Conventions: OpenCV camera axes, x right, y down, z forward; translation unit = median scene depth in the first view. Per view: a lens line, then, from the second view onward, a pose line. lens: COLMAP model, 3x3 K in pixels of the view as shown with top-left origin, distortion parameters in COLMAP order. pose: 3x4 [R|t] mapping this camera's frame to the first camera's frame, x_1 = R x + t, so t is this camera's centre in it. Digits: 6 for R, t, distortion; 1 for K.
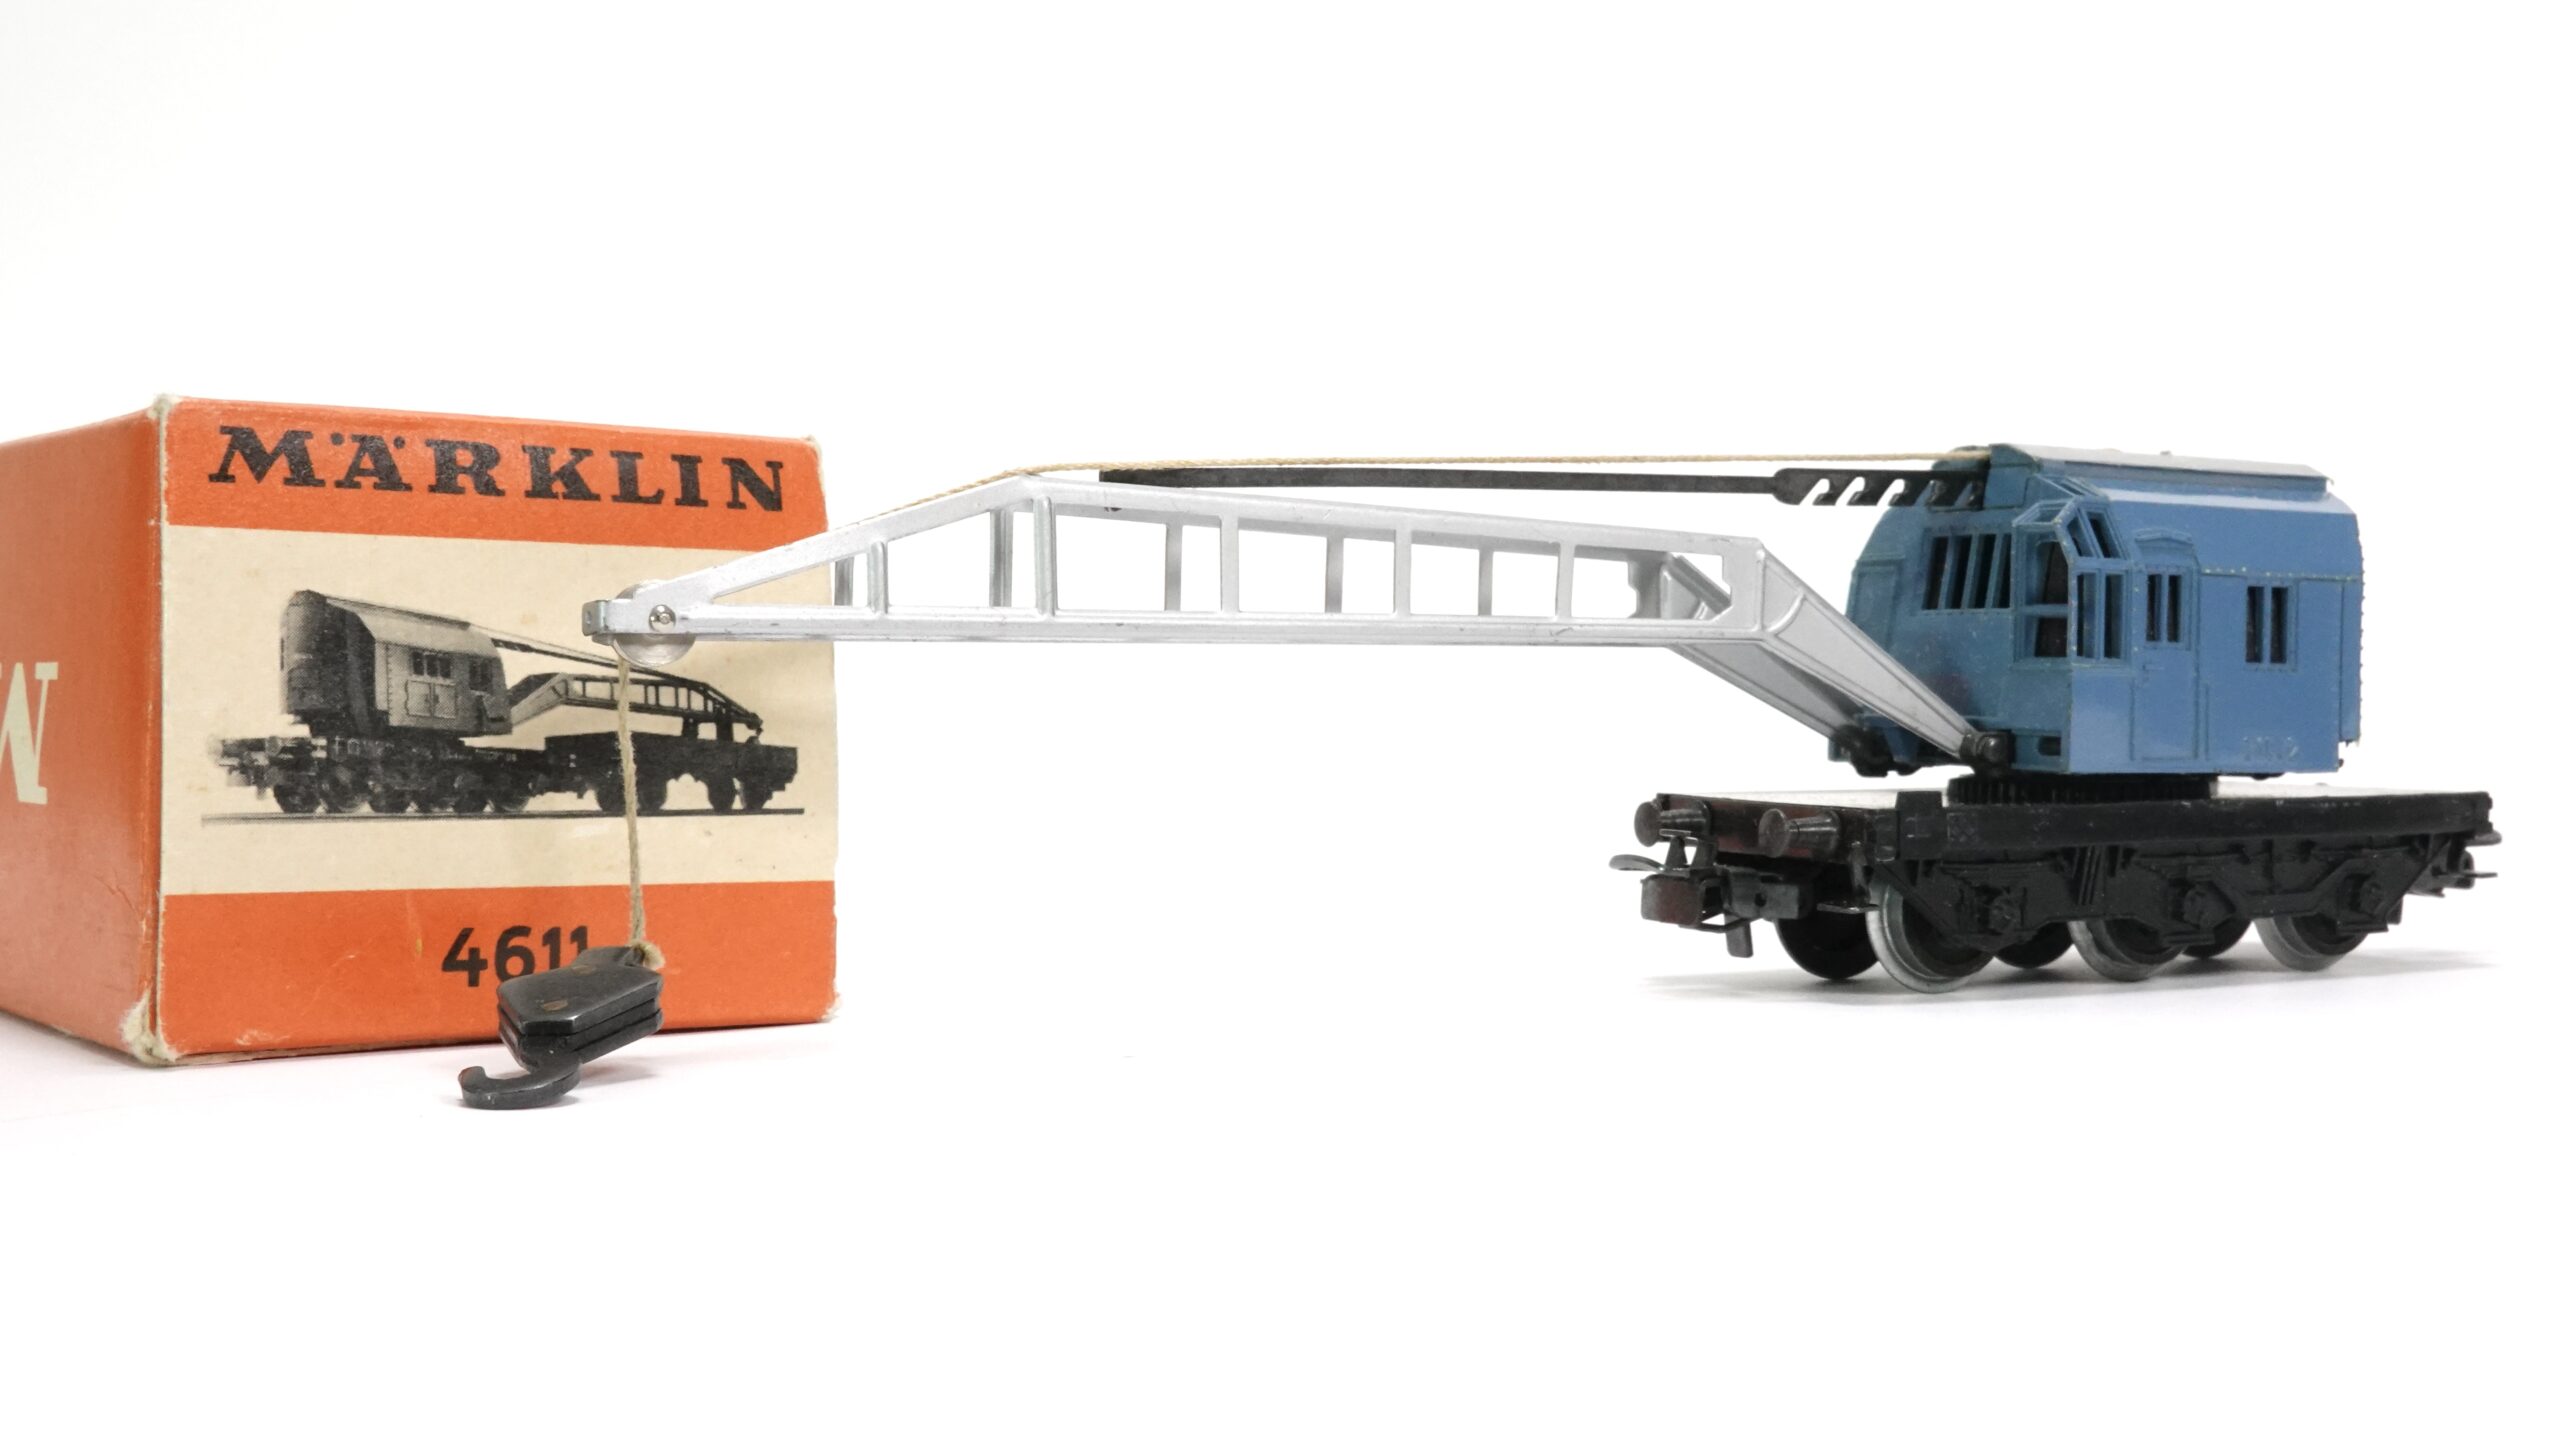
lens RADIAL K [[3186.5, 0, 1282.4], [0, 3186.5, 735.6], [0, 0, 1]] dist [-0.057076, 0.000000]
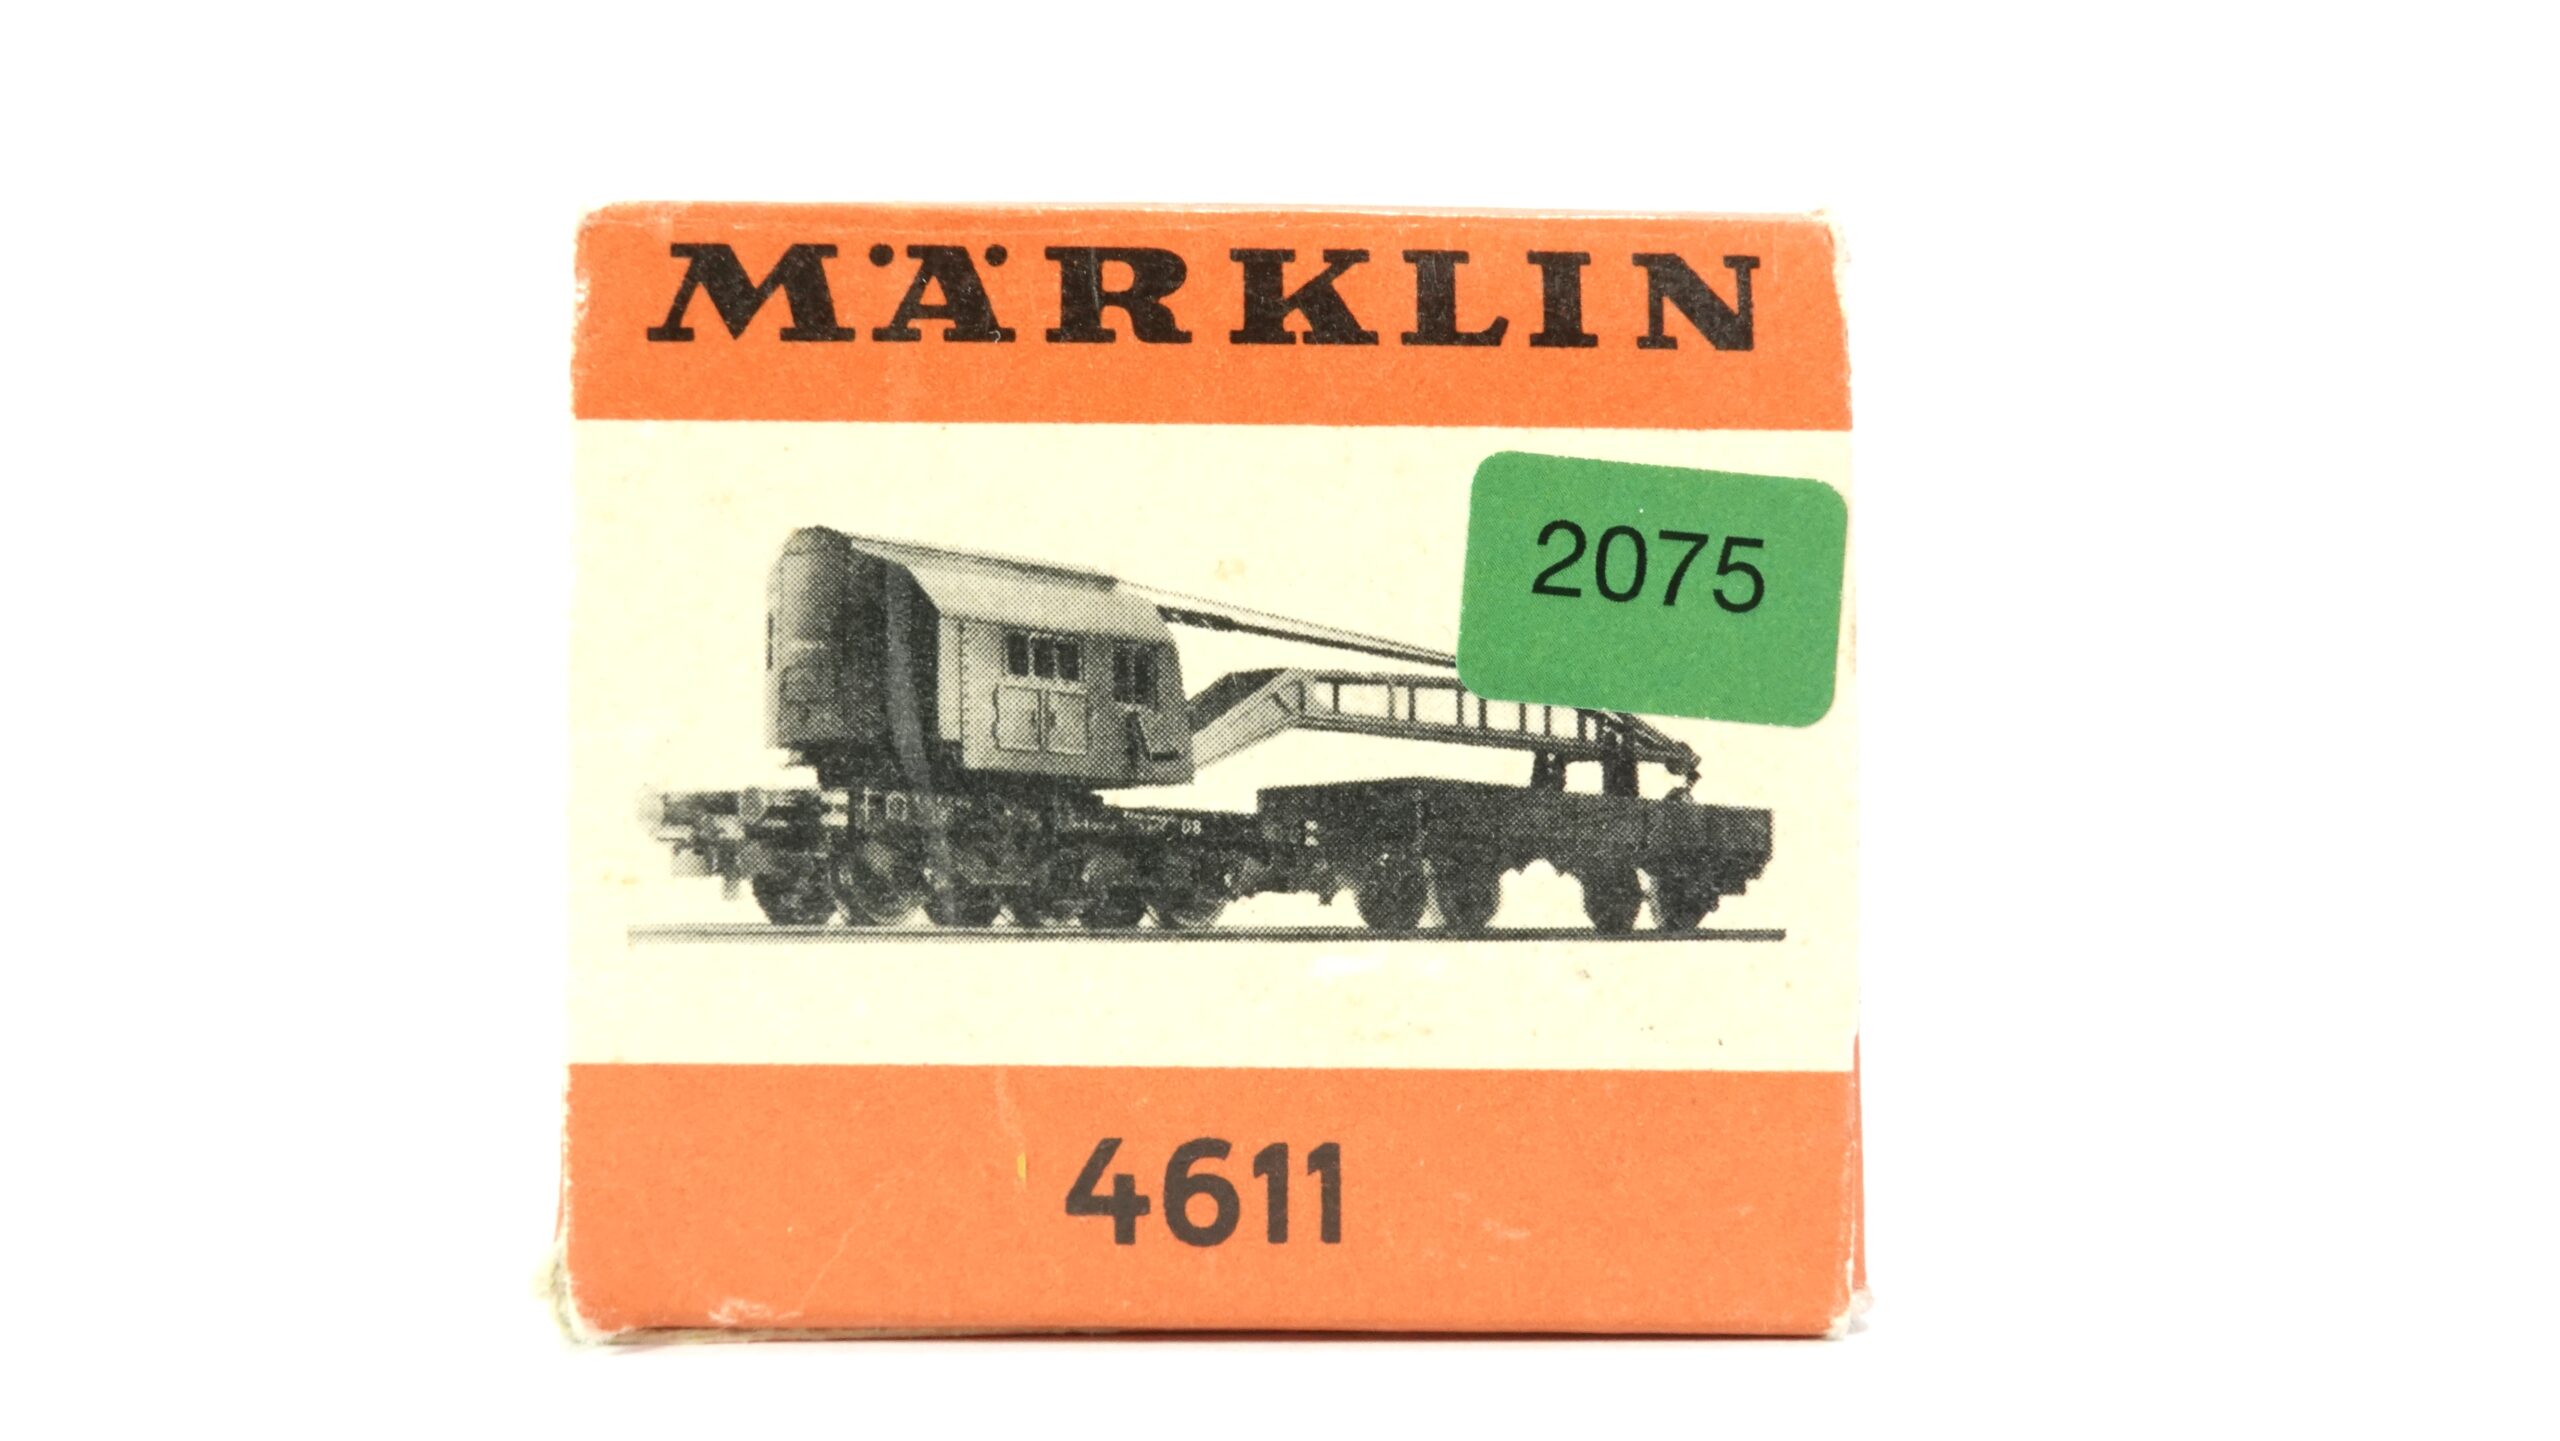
lens RADIAL K [[2552.1, 0, 1276.2], [0, 2552.1, 737.2], [0, 0, 1]] dist [-0.081861, 0.000000]
pose [[0.826754, 0.011139, -0.562453, 0.012095], [0.000683, 0.999783, 0.020805, -0.017414], [0.562563, -0.017585, 0.826568, 0.652958]]
